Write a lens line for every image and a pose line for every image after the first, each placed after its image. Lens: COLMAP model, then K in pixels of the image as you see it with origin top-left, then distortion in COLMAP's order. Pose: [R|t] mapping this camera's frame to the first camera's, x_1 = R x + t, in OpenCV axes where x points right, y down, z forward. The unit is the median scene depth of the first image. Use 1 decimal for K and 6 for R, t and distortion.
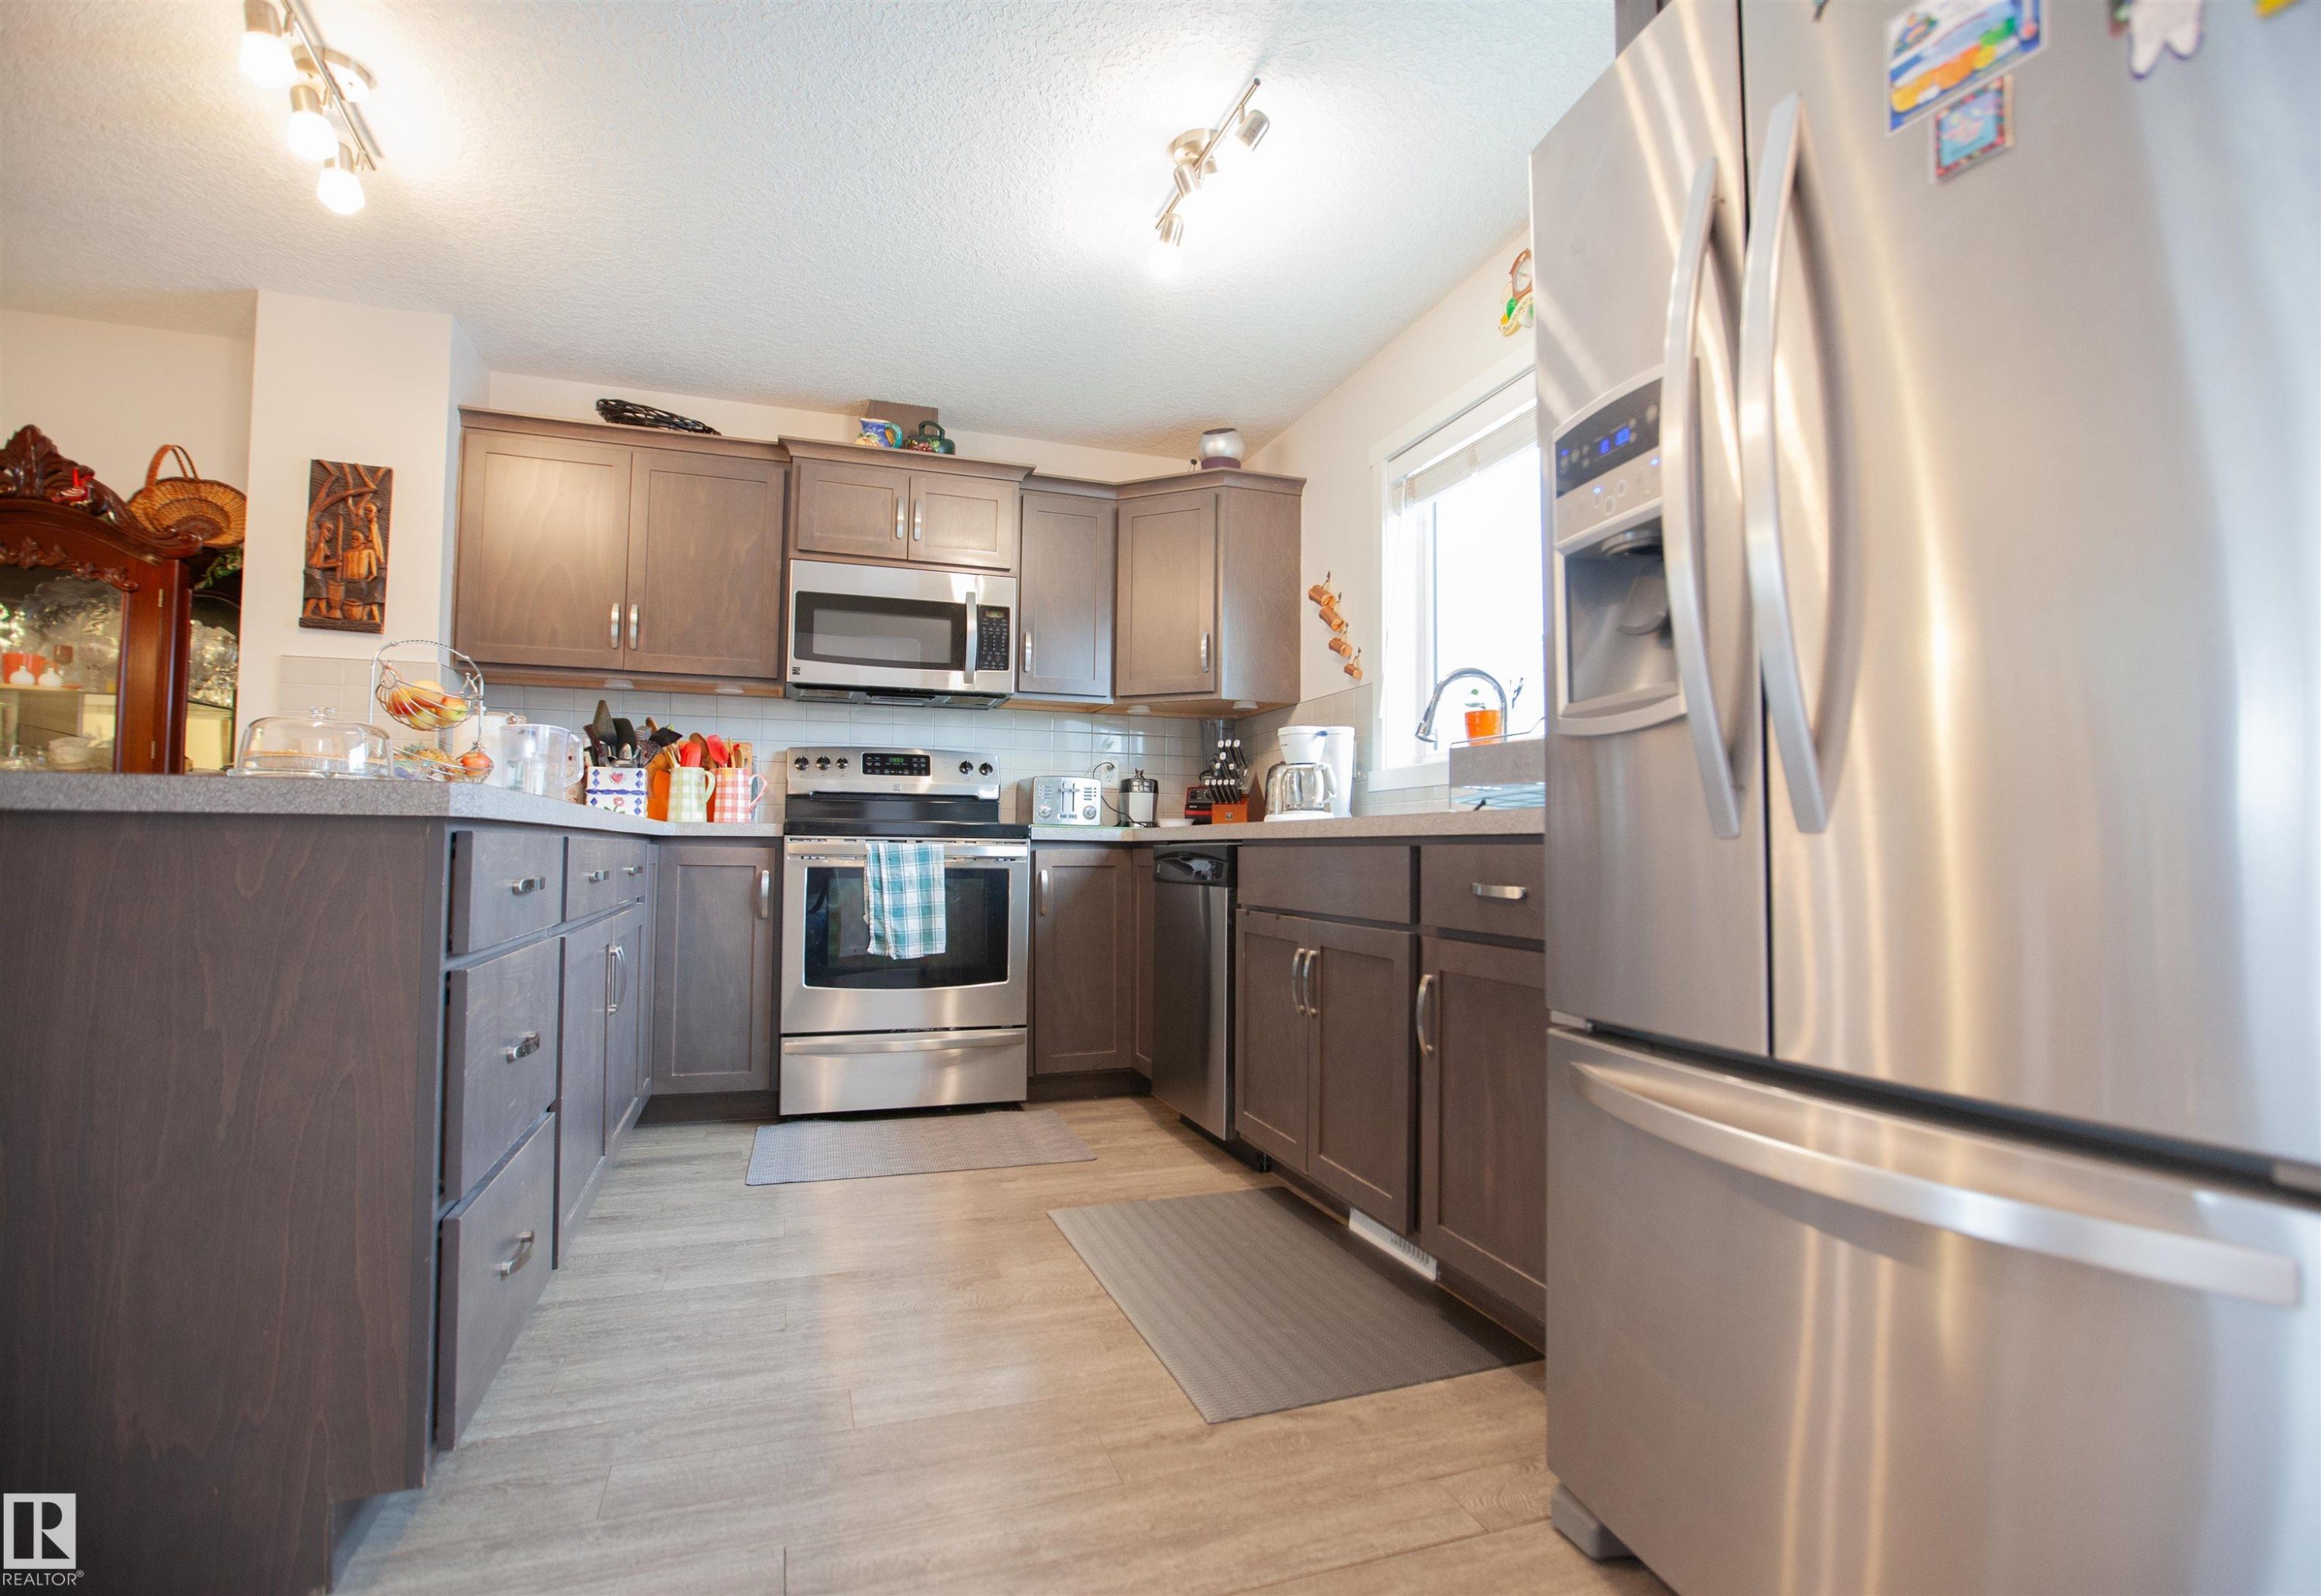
lens RADIAL K [[1125.1, 0, 1189.5], [0, 1125.1, 796.0], [0, 0, 1]] dist [-0.061194, 0.028860]
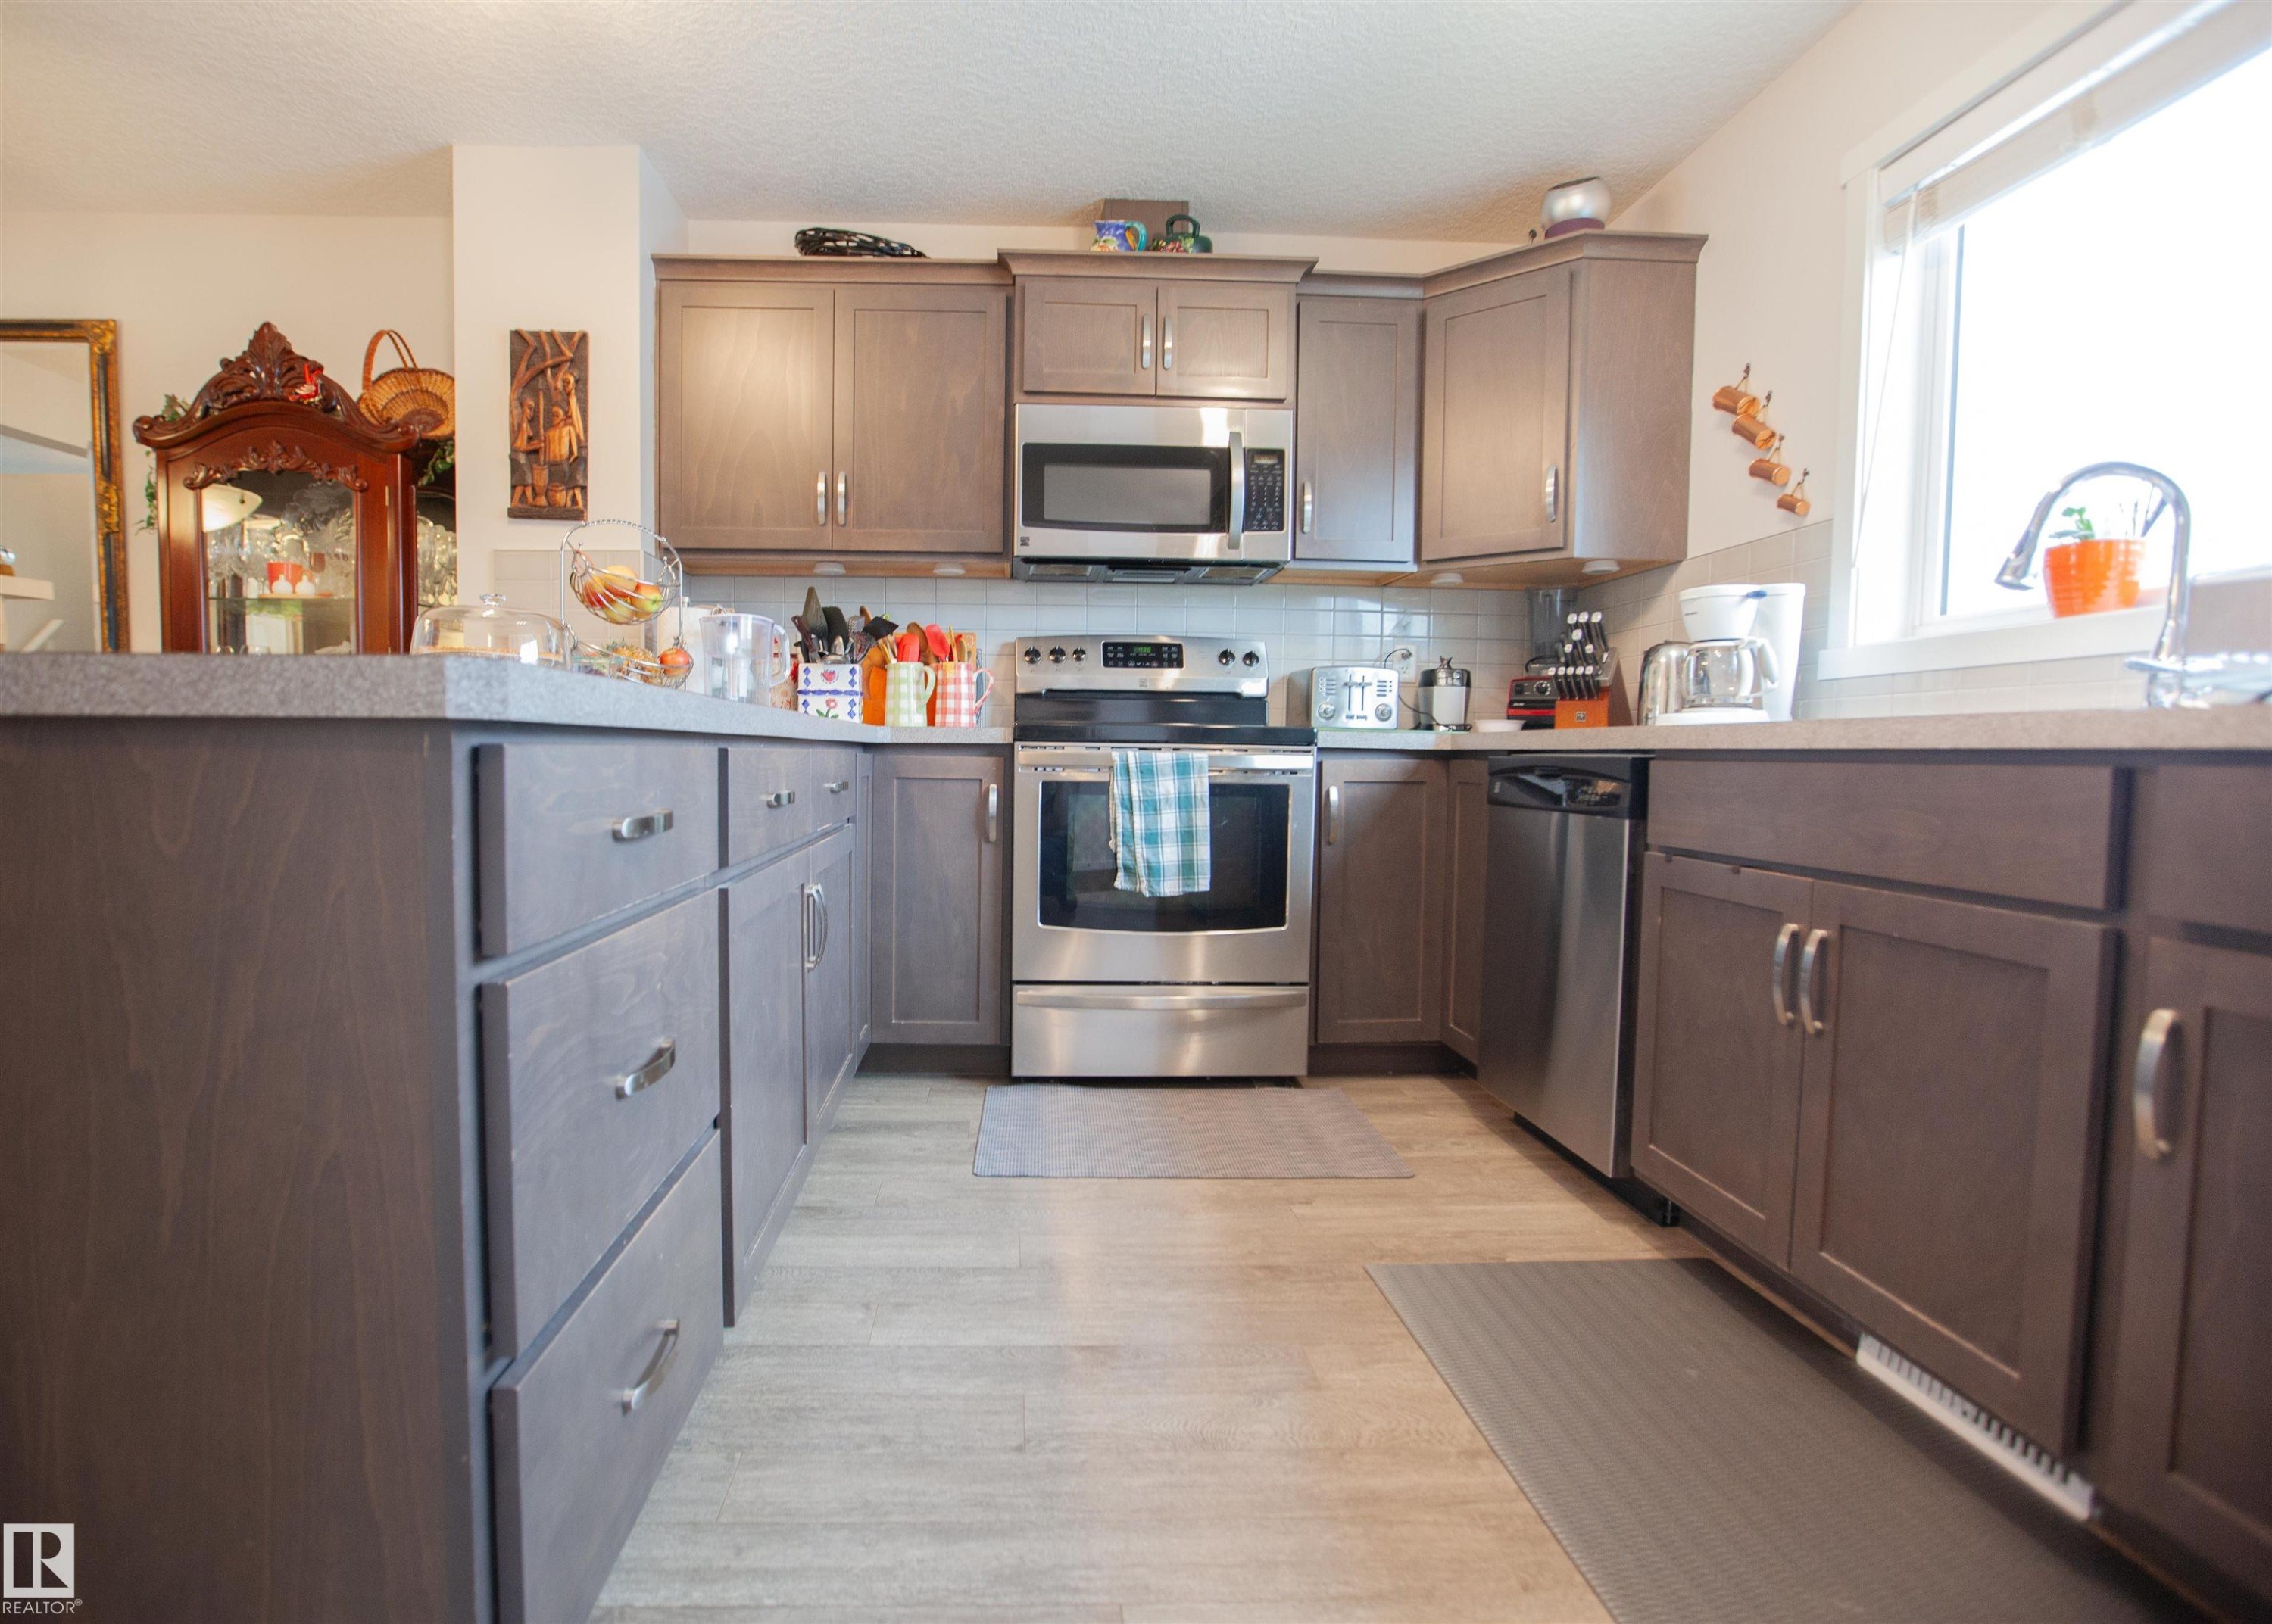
lens RADIAL K [[1149.9, 0, 1035.2], [0, 1149.9, 816.4], [0, 0, 1]] dist [-0.064660, 0.027038]
pose [[0.947278, 0.020969, -0.319725, -0.077063], [0.011767, 0.994906, 0.100114, 0.005183], [0.320196, -0.098598, 0.942206, 0.203128]]
